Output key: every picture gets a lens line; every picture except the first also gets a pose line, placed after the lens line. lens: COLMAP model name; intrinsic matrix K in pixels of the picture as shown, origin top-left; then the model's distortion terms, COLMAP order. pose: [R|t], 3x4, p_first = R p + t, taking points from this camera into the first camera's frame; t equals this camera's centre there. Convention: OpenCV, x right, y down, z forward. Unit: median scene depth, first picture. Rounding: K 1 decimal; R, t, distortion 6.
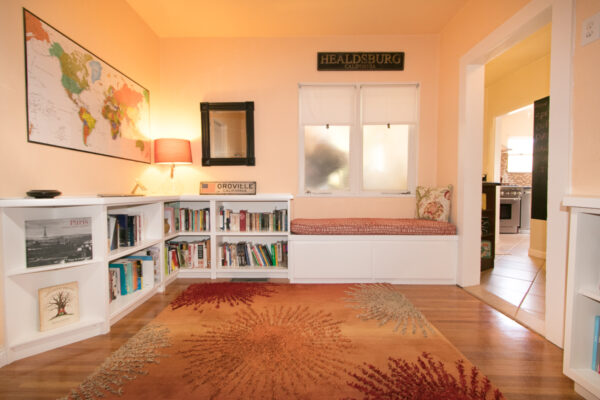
lens RADIAL K [[276.6, 0, 296.0], [0, 276.6, 200.3], [0, 0, 1]] dist [0.002147, -0.000651]
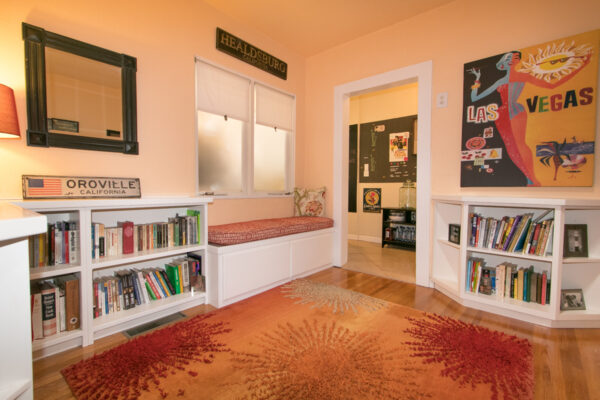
lens RADIAL K [[276.6, 0, 297.6], [0, 276.6, 199.5], [0, 0, 1]] dist [0.002147, -0.000651]
pose [[0.640504, -0.024086, 0.767577, -0.433808], [0.017014, 0.999708, 0.017174, -0.021606], [-0.767767, 0.002059, 0.640726, 0.279213]]
